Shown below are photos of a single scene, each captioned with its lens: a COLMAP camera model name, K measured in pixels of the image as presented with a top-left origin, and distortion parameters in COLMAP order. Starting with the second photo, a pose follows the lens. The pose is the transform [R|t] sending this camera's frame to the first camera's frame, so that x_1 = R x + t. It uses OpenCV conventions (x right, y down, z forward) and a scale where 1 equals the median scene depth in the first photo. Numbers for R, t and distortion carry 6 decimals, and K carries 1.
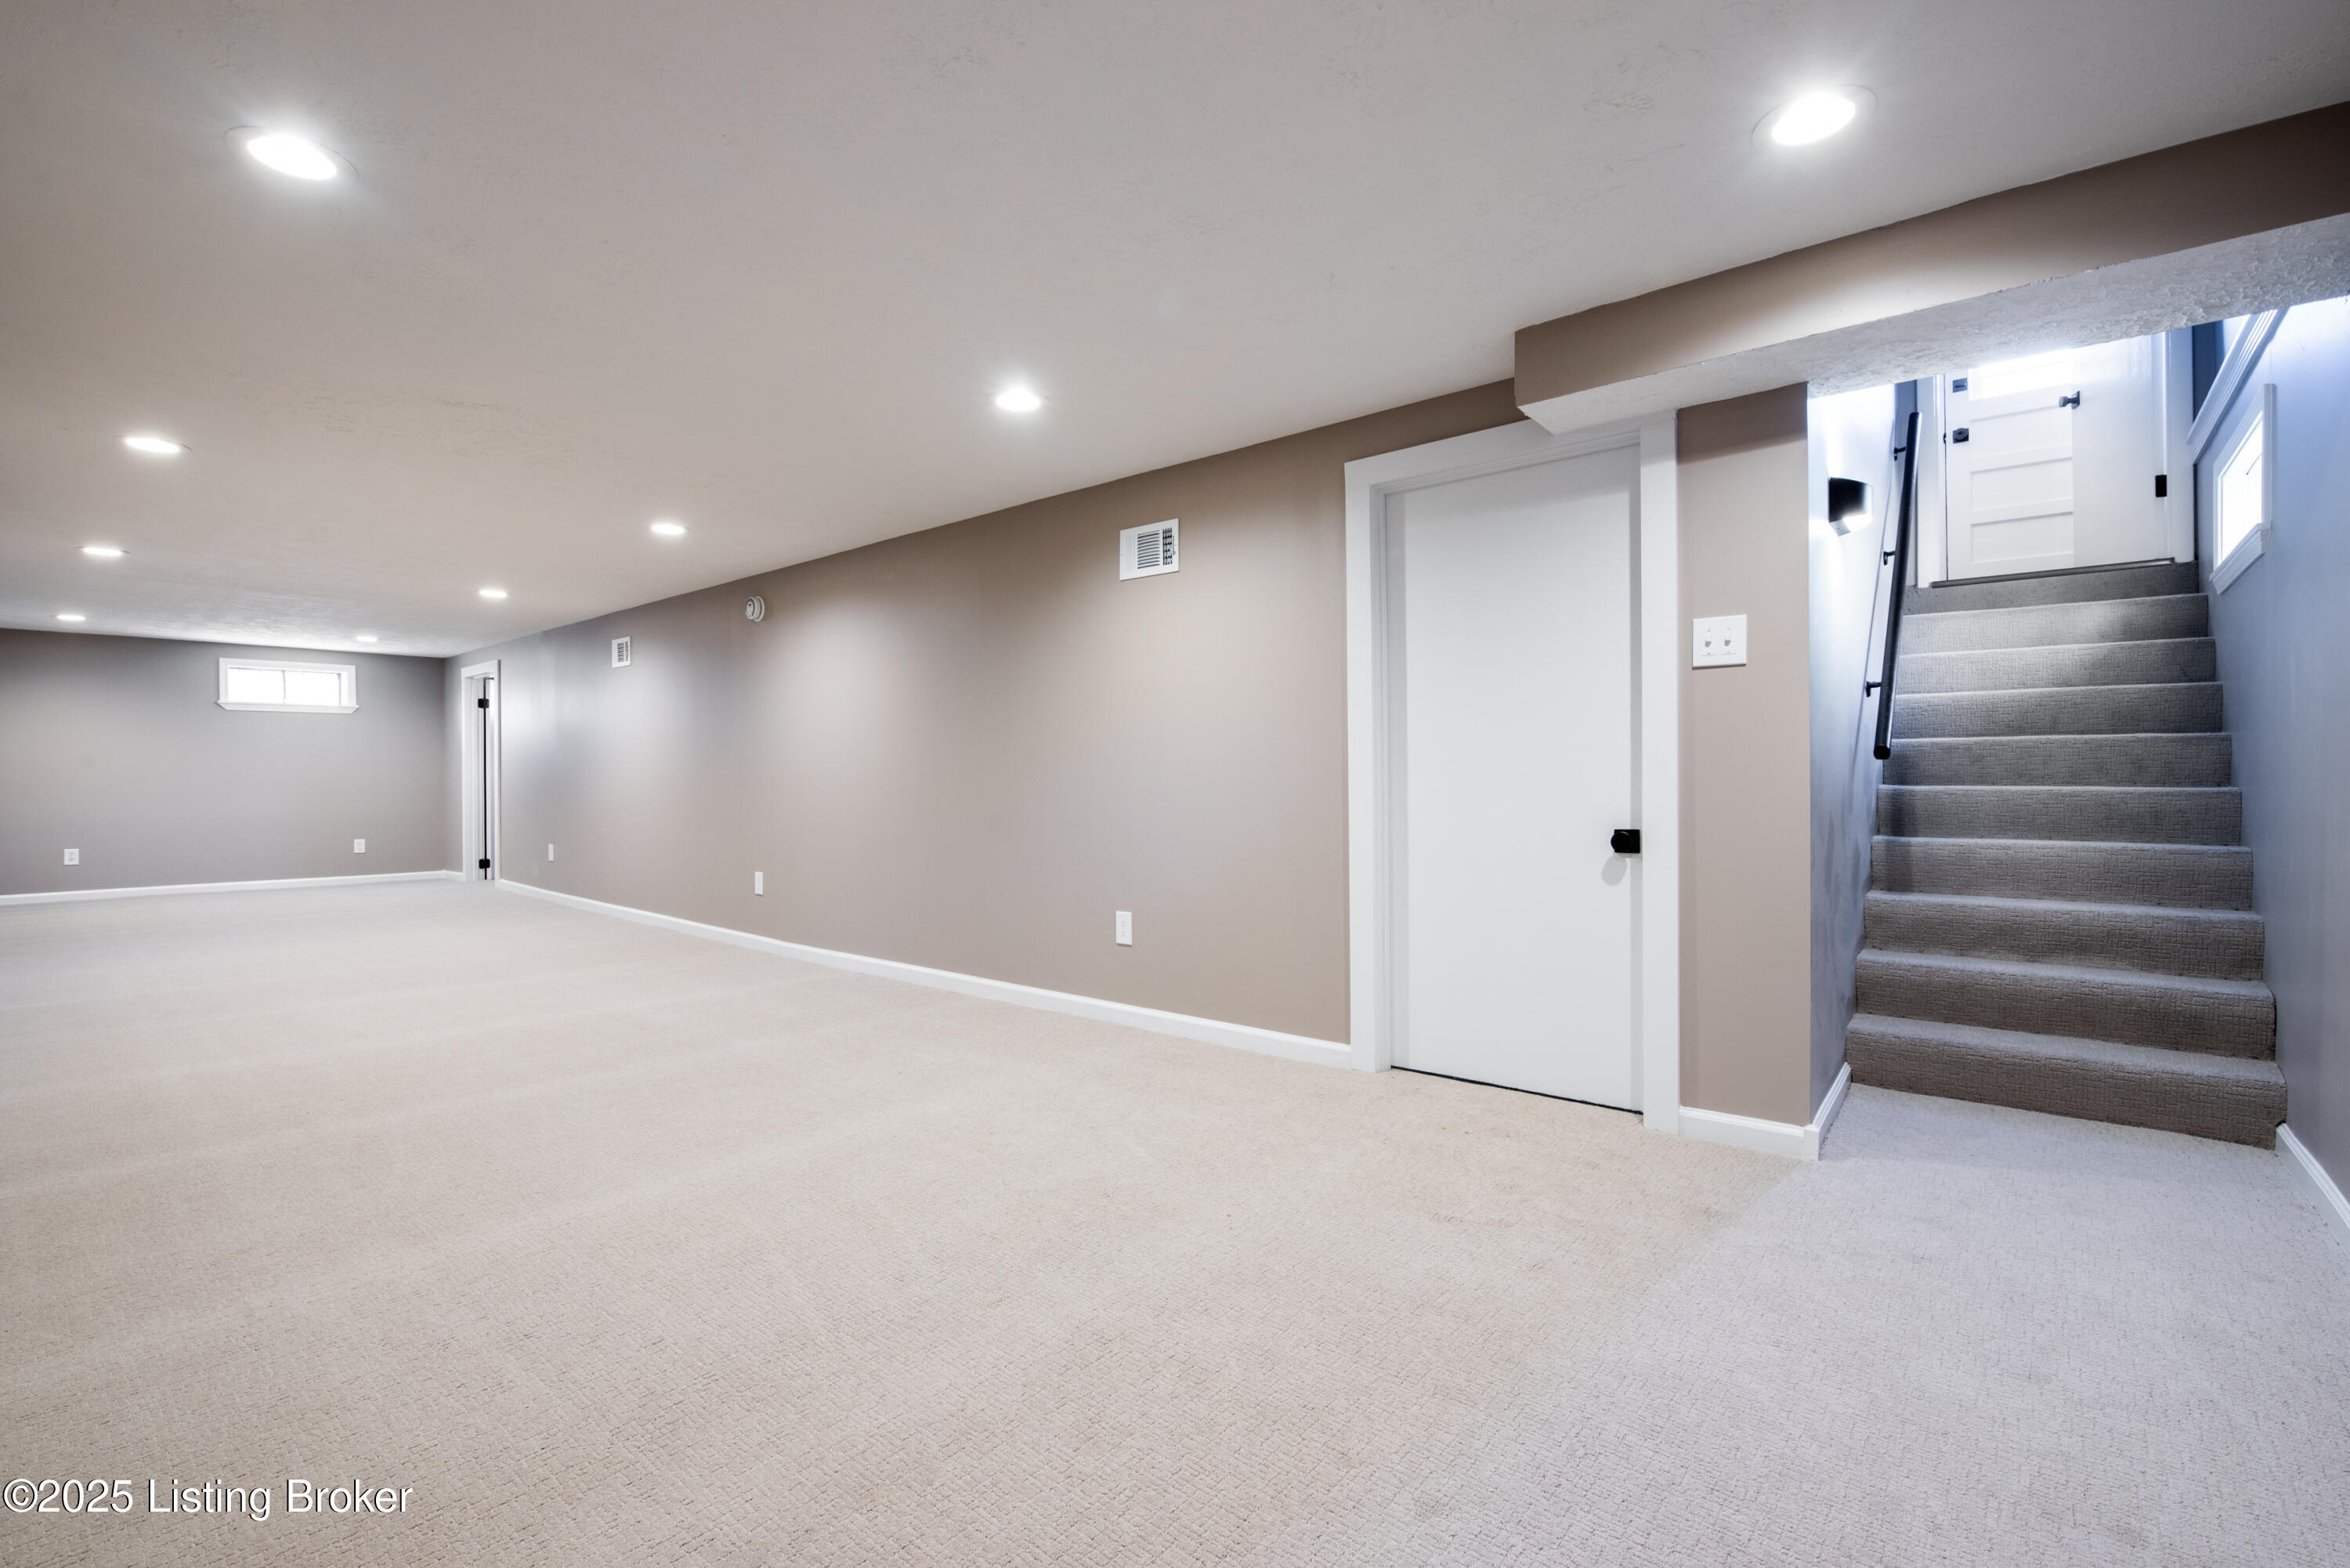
lens RADIAL K [[1034.7, 0, 1175.0], [0, 1034.7, 784.0], [0, 0, 1]] dist [-0.000717, 0.022158]
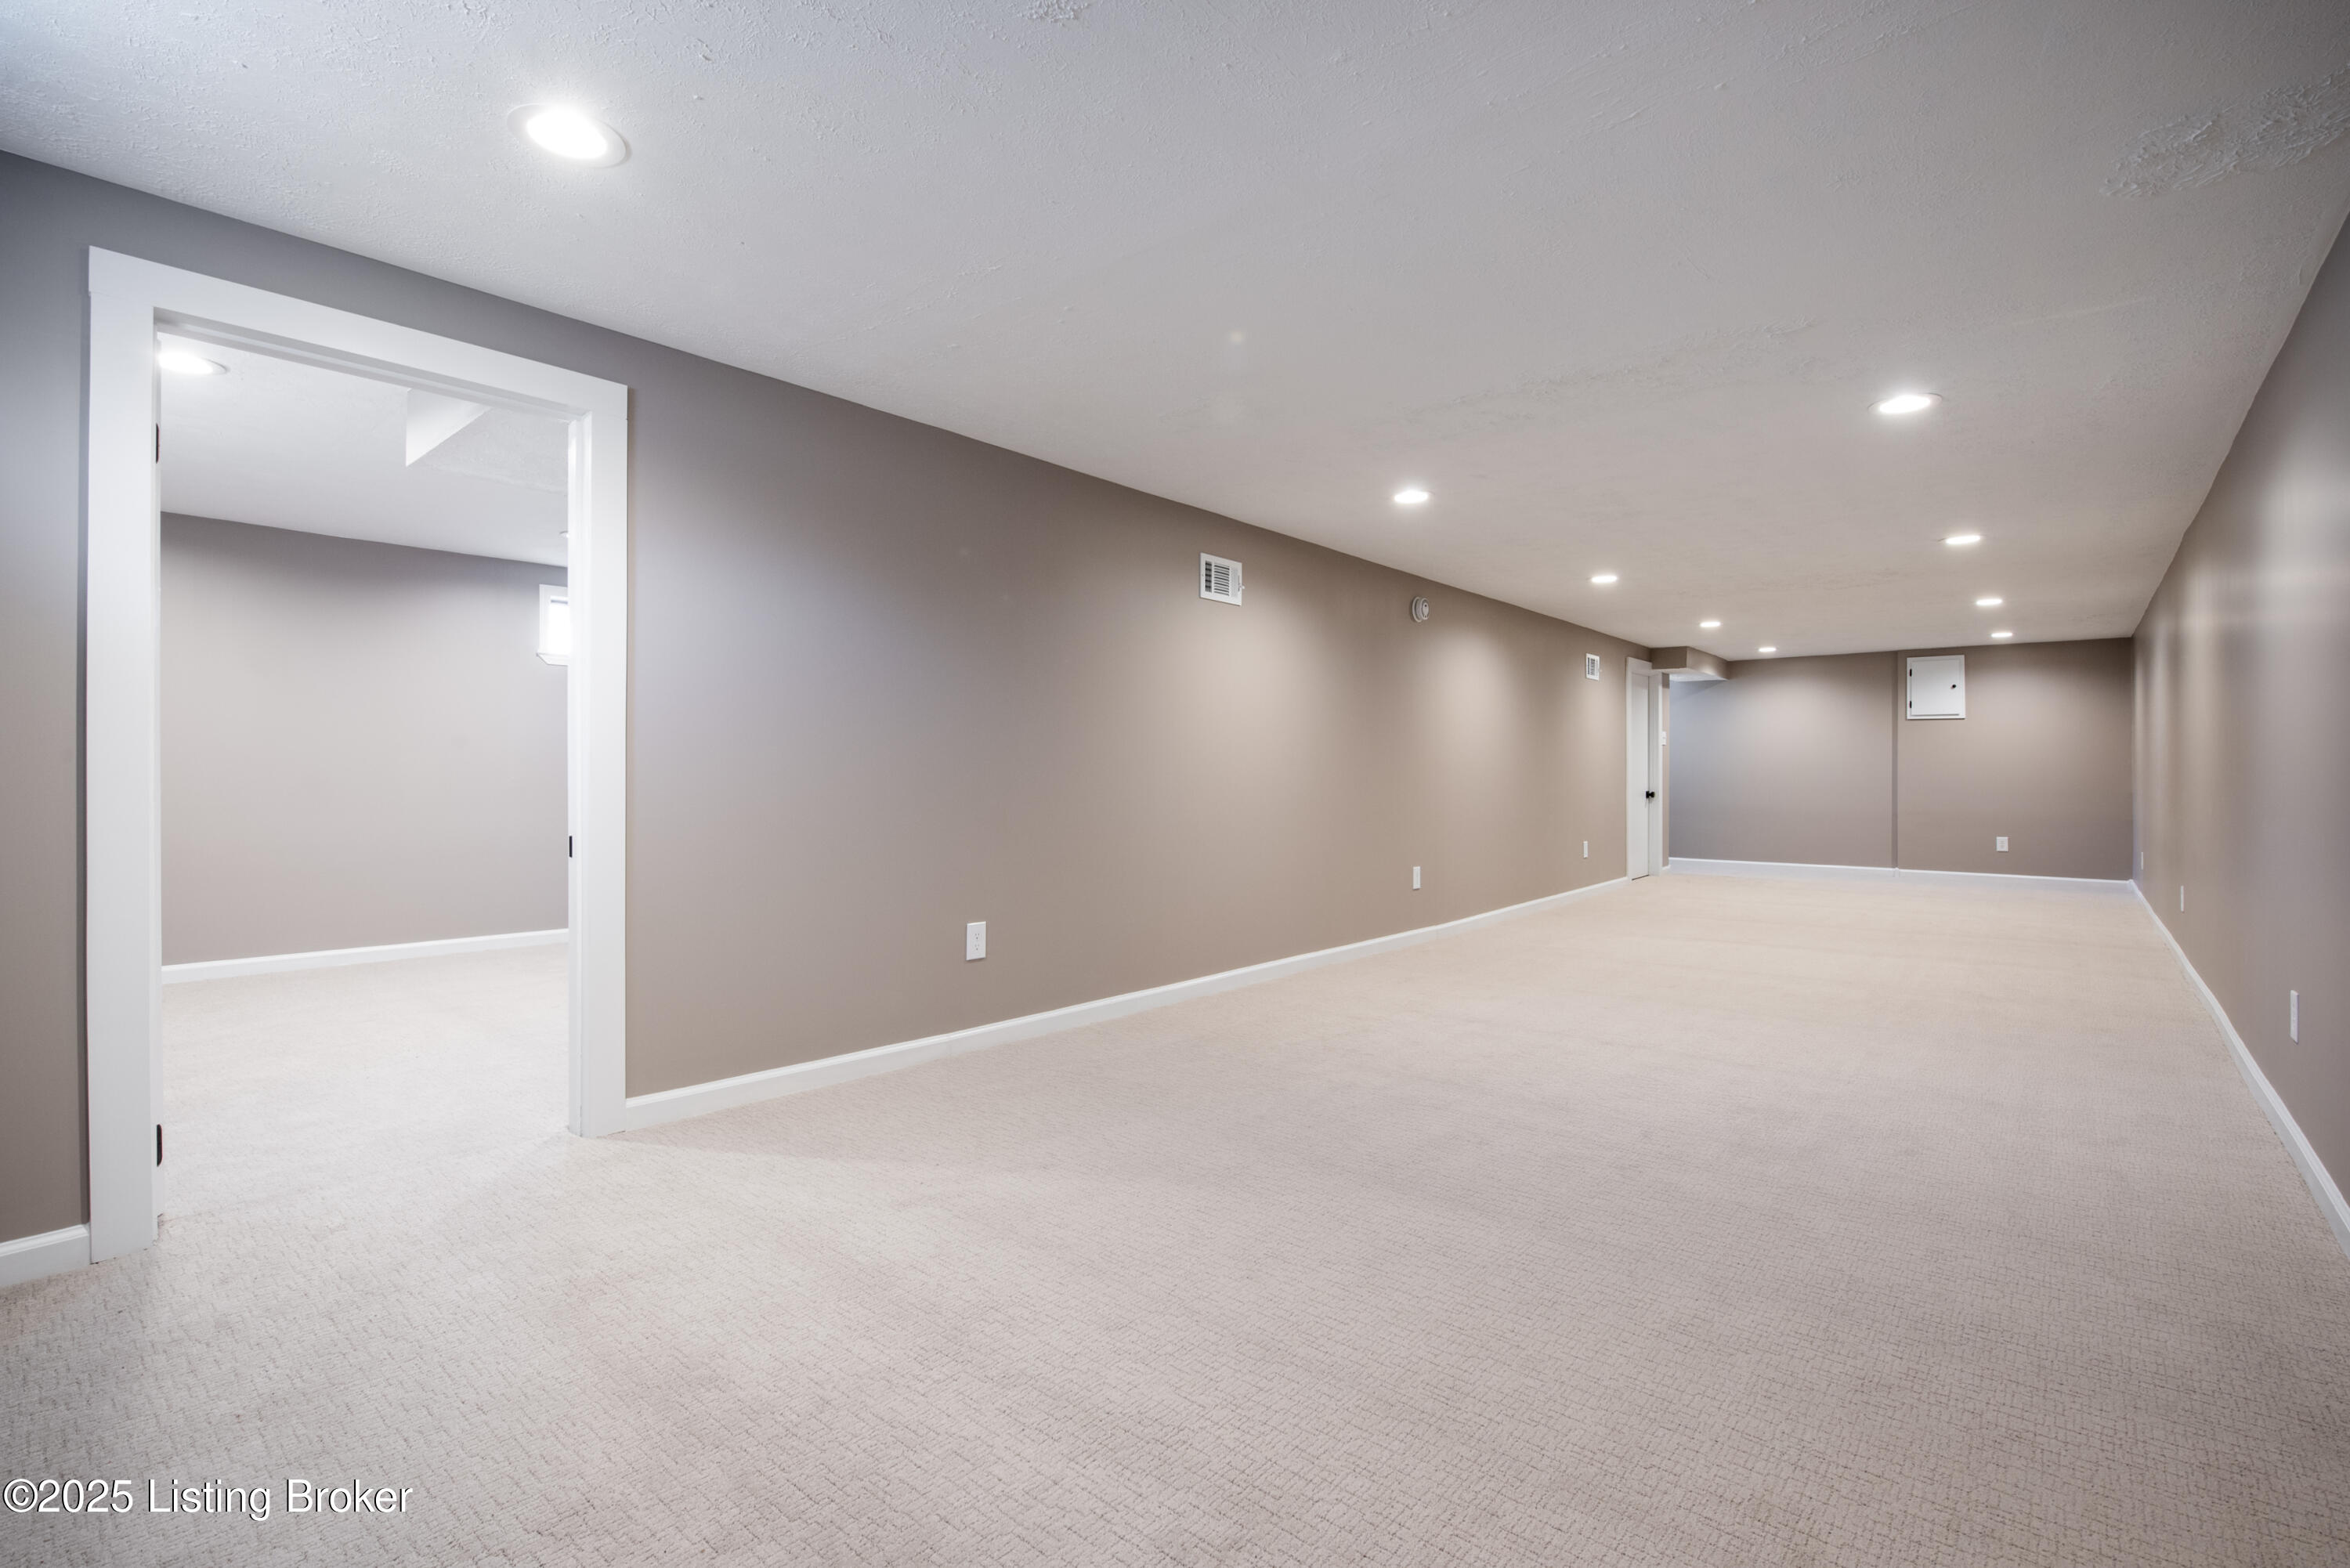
lens RADIAL K [[1034.7, 0, 1175.0], [0, 1034.7, 784.0], [0, 0, 1]] dist [-0.000717, 0.022158]
pose [[0.029561, -0.007264, 0.999537, -1.175797], [0.004457, 0.999965, 0.007135, -0.003211], [-0.999553, 0.004244, 0.029592, 0.999856]]
